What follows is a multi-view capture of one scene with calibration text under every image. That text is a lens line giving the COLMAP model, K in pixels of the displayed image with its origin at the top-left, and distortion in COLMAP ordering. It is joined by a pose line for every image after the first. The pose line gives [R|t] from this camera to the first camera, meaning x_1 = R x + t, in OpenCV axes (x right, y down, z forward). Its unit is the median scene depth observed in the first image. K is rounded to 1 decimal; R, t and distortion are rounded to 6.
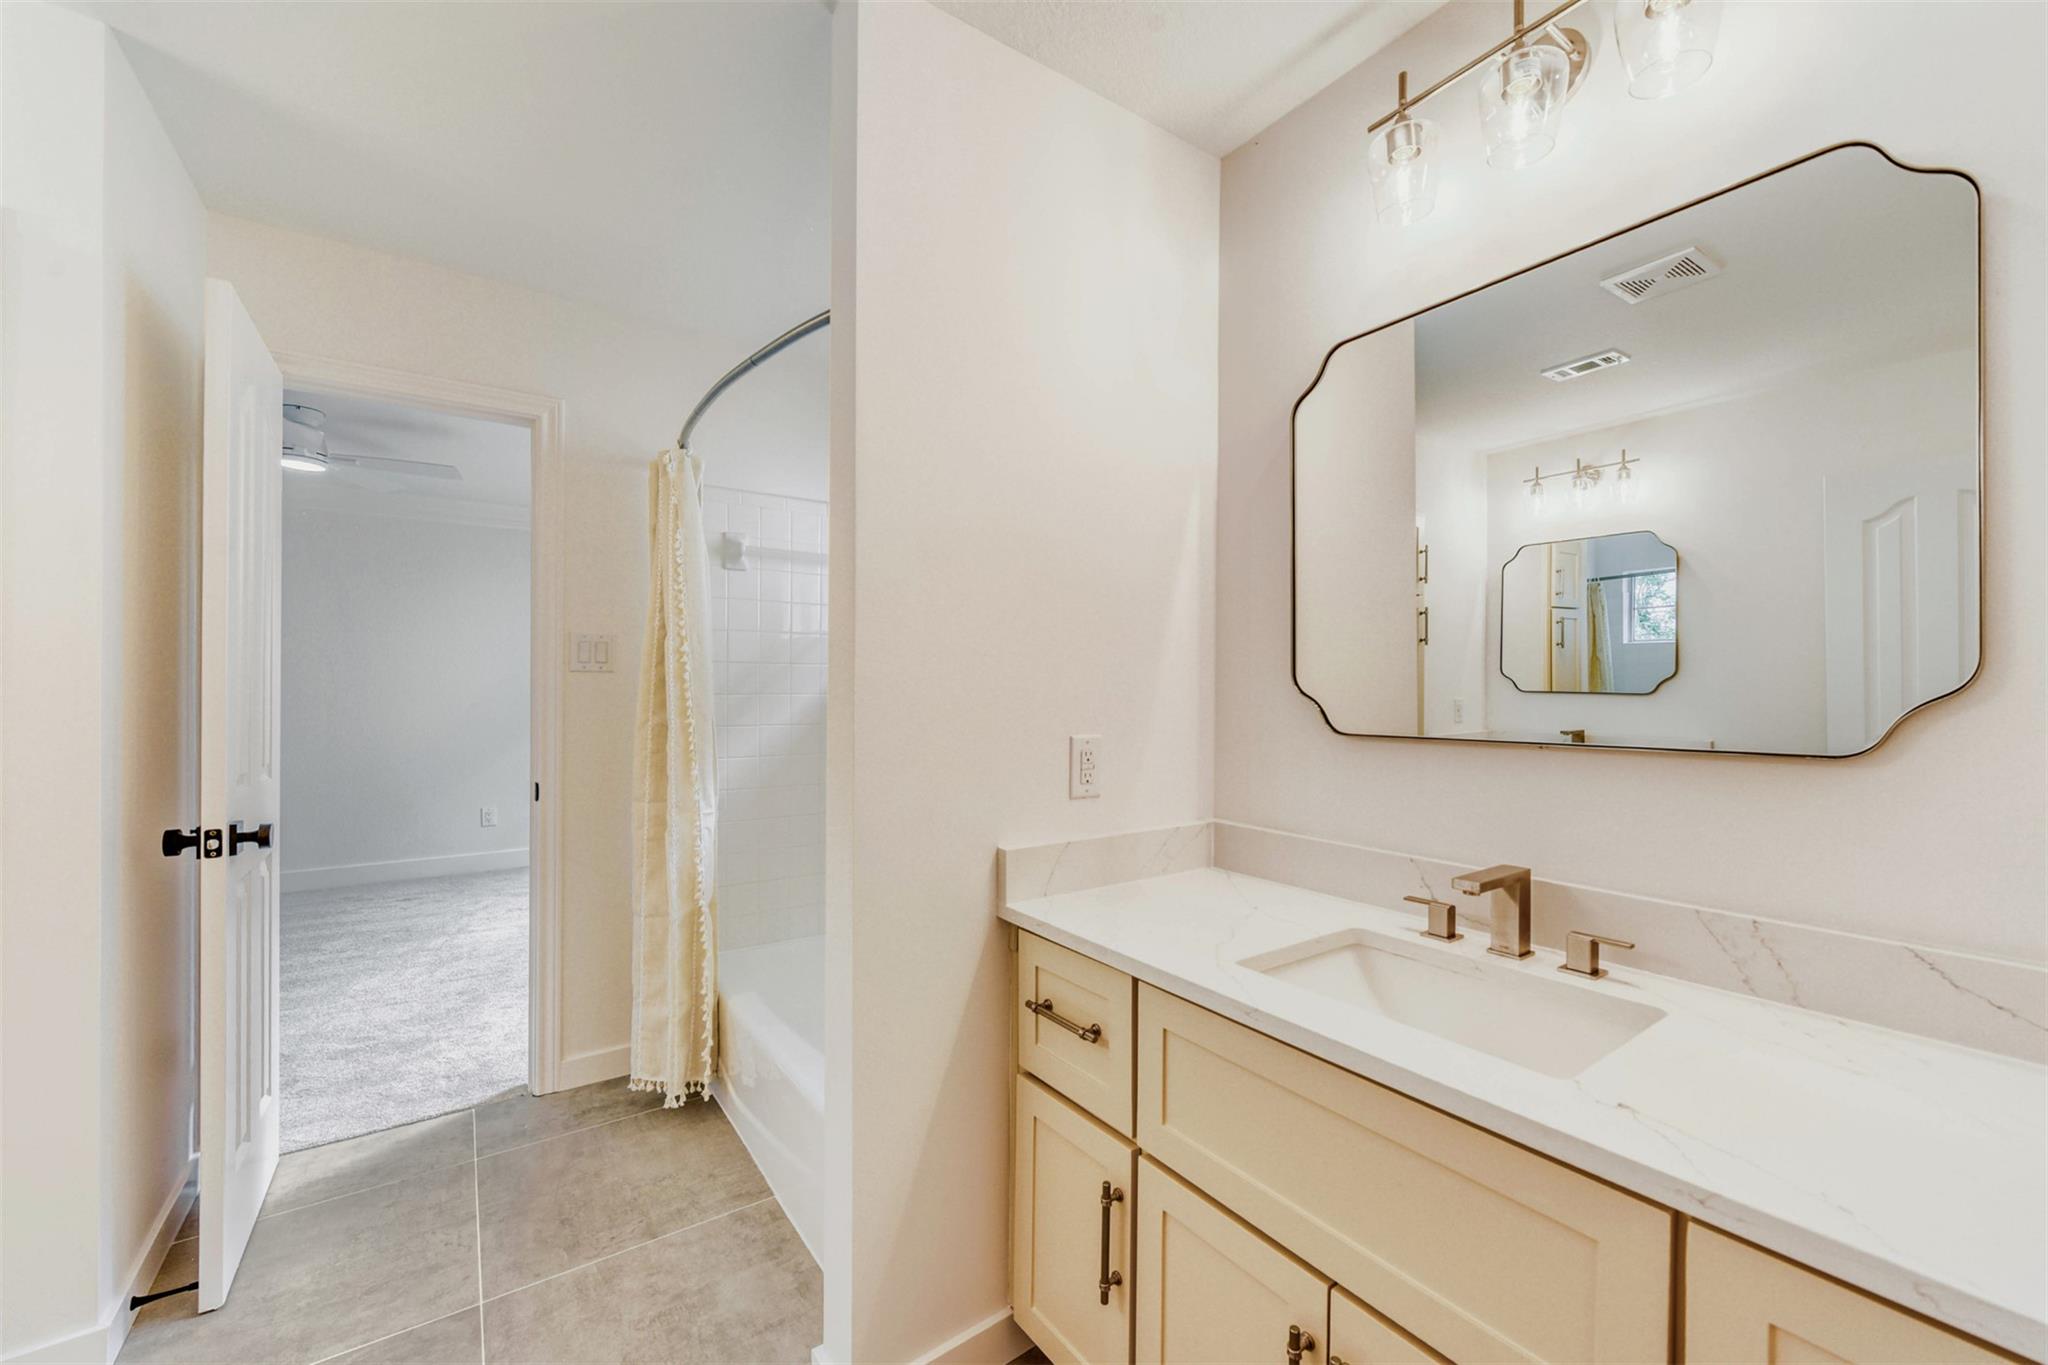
lens RADIAL K [[828.8, 0, 1032.9], [0, 828.8, 688.4], [0, 0, 1]] dist [0.005002, -0.001532]
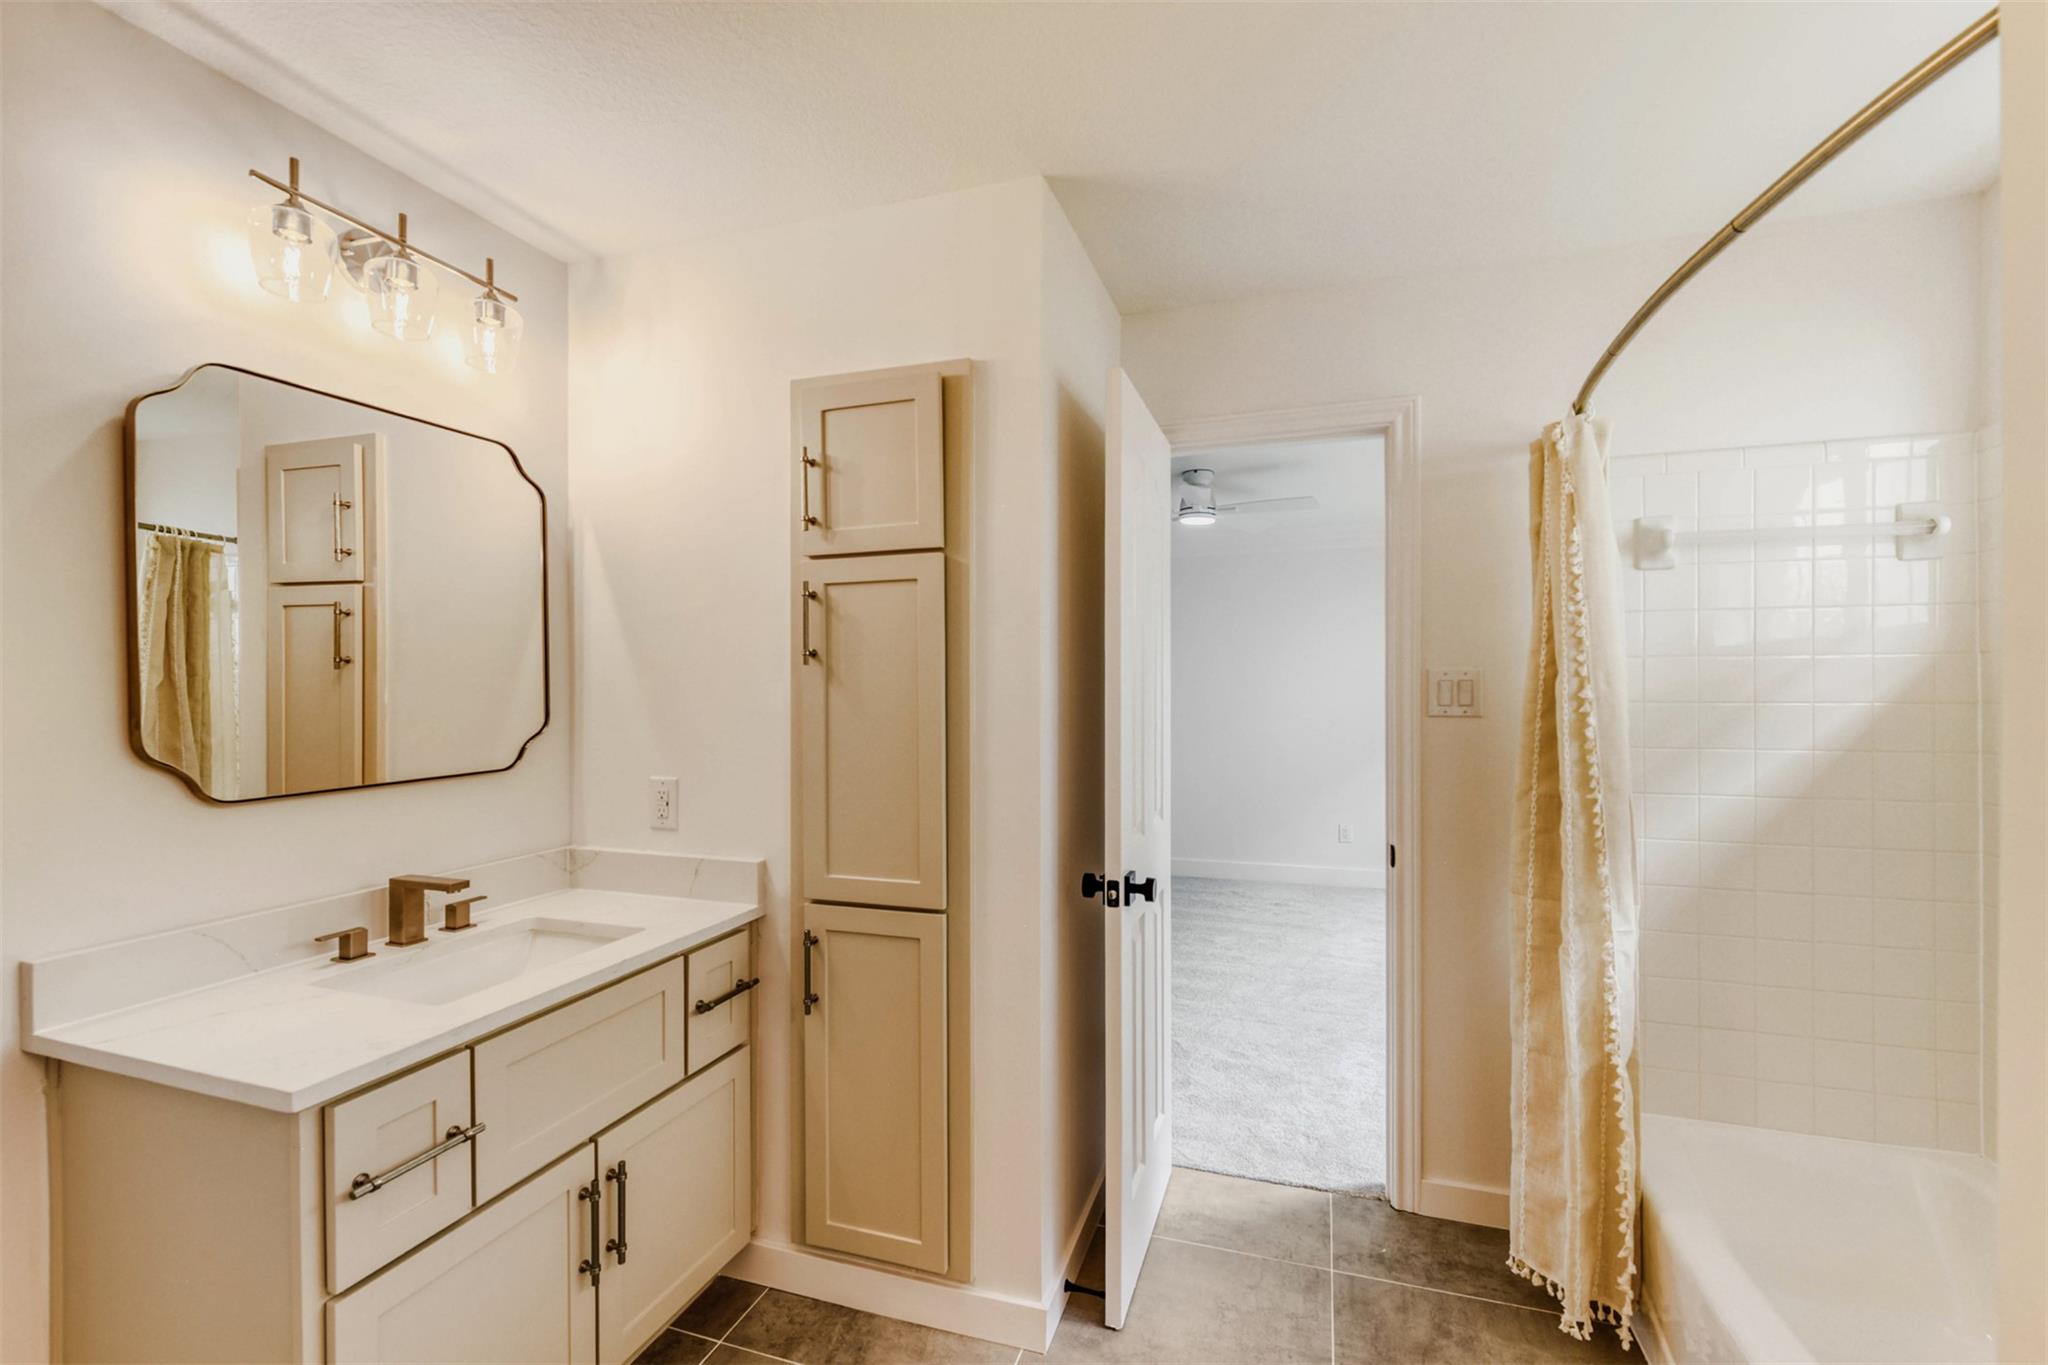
lens RADIAL K [[843.4, 0, 1025.8], [0, 843.4, 690.3], [0, 0, 1]] dist [0.002651, -0.001171]
pose [[0.586572, -0.003297, -0.809890, -0.114431], [0.004873, 0.999988, -0.000542, -0.052203], [0.809882, -0.003629, 0.586581, 0.184438]]
